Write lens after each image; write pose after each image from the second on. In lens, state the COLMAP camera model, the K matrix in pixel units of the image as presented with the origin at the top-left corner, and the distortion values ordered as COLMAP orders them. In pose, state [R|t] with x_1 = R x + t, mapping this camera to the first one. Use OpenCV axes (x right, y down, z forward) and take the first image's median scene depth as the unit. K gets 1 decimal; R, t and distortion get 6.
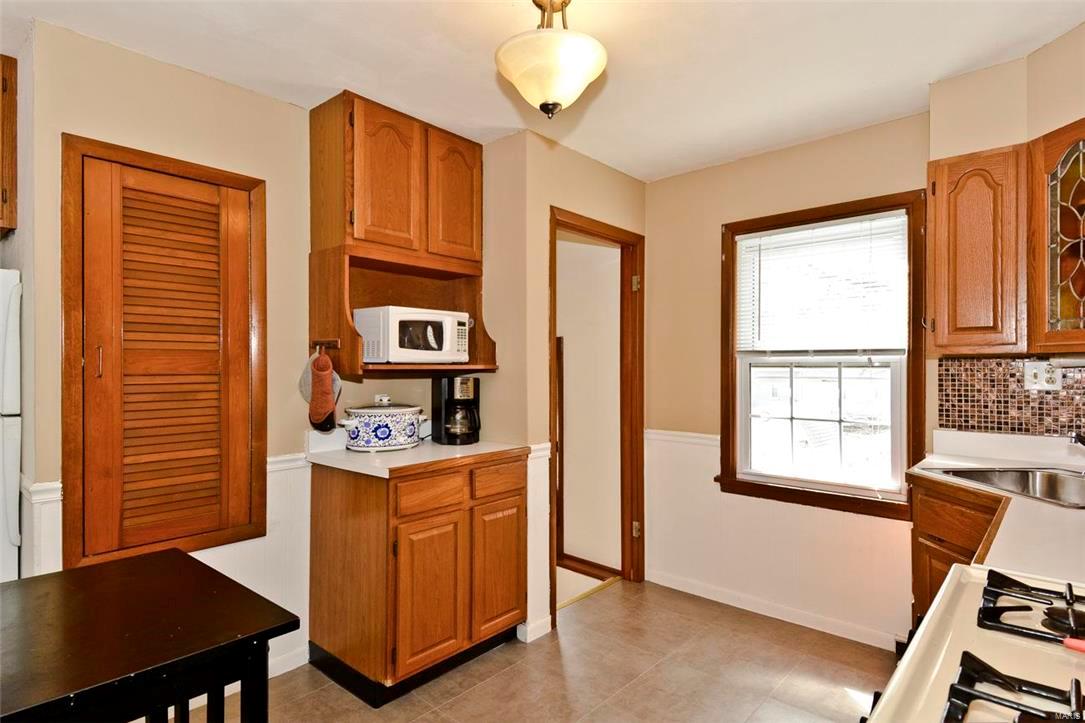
lens RADIAL K [[568.6, 0, 538.4], [0, 568.6, 366.9], [0, 0, 1]] dist [0.095915, -0.063514]
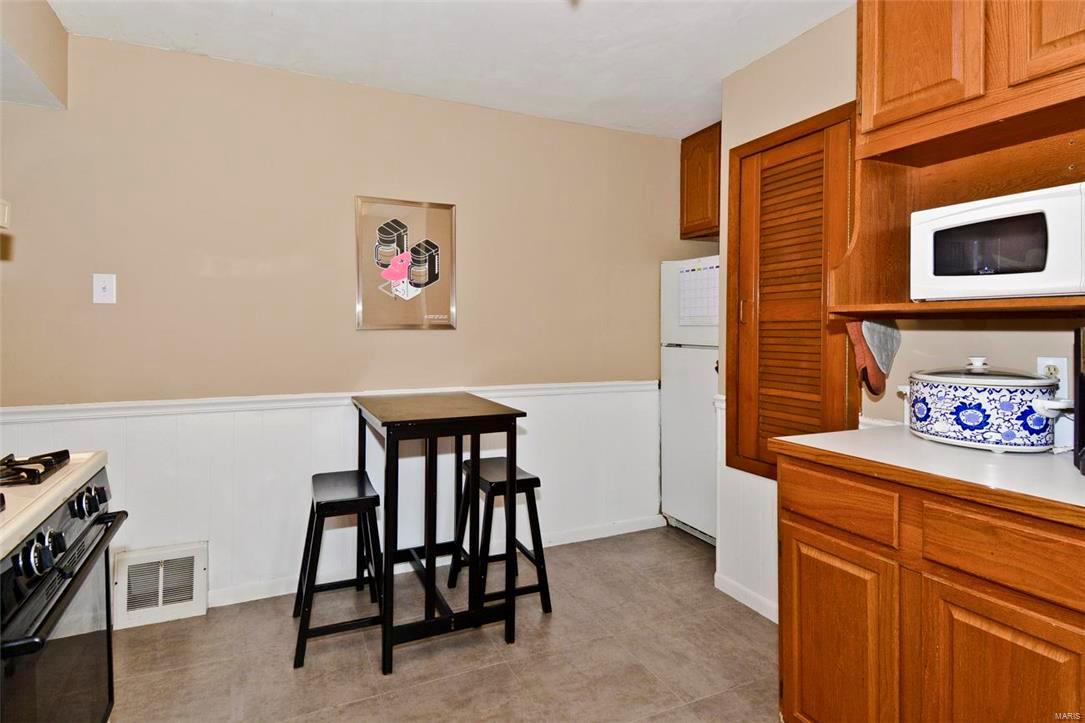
lens RADIAL K [[571.6, 0, 541.4], [0, 571.6, 330.0], [0, 0, 1]] dist [0.001620, 0.000427]
pose [[-0.386444, 0.002238, -0.922310, 0.434804], [-0.003995, 0.999984, 0.004101, 0.021305], [0.922304, 0.005269, -0.386428, 0.766762]]
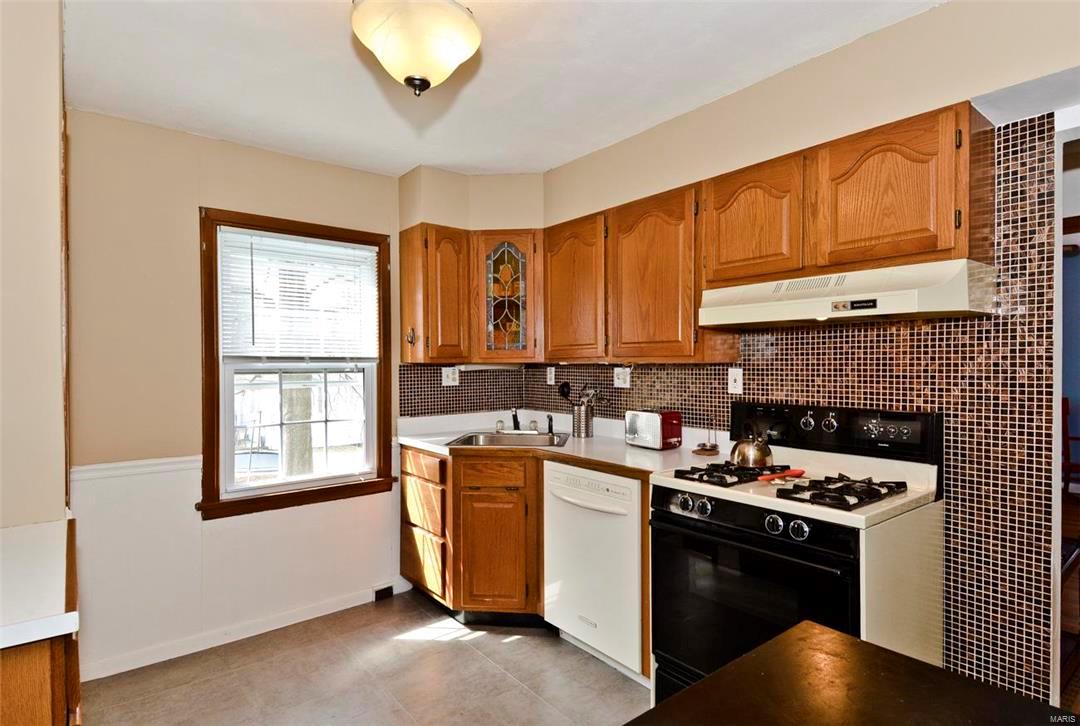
lens RADIAL K [[562.6, 0, 540.8], [0, 562.6, 359.2], [0, 0, 1]] dist [0.002111, -0.000117]
pose [[0.173973, 0.005487, 0.984735, -0.485393], [0.006332, 0.999958, -0.006690, -0.016144], [-0.984730, 0.007399, 0.173931, 0.419160]]
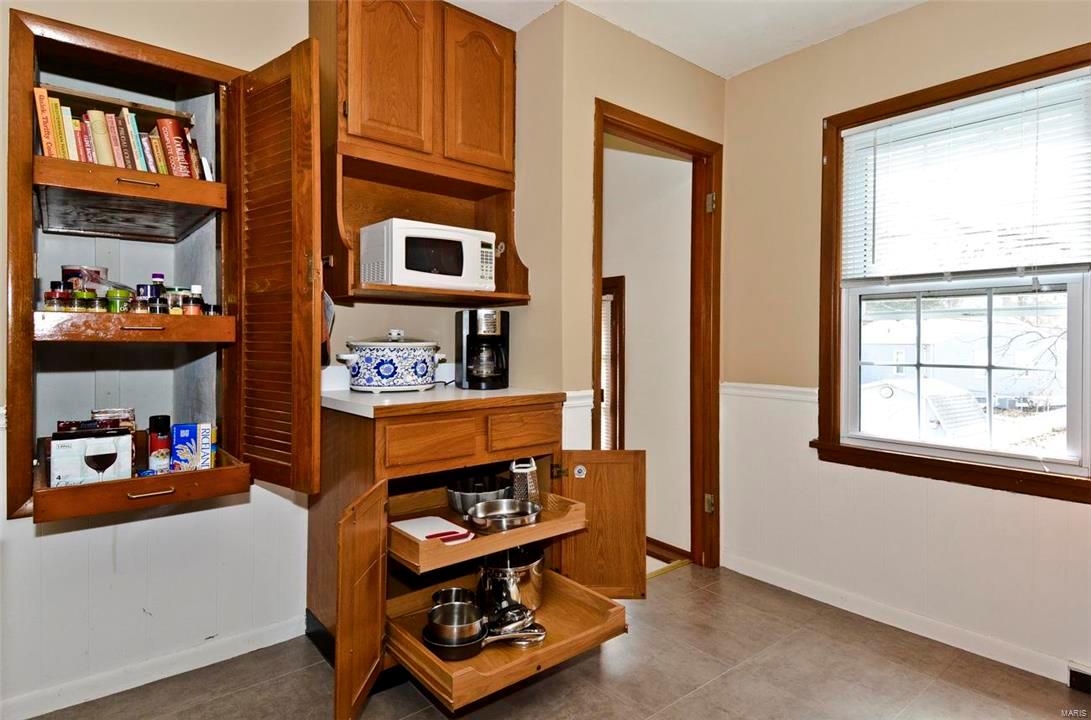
lens RADIAL K [[585.7, 0, 538.0], [0, 585.7, 339.4], [0, 0, 1]] dist [0.081702, -0.048678]
pose [[0.988090, 0.004610, -0.153810, 0.072973], [-0.004327, 0.999988, 0.002173, 0.060320], [0.153819, -0.001482, 0.988098, 0.160247]]
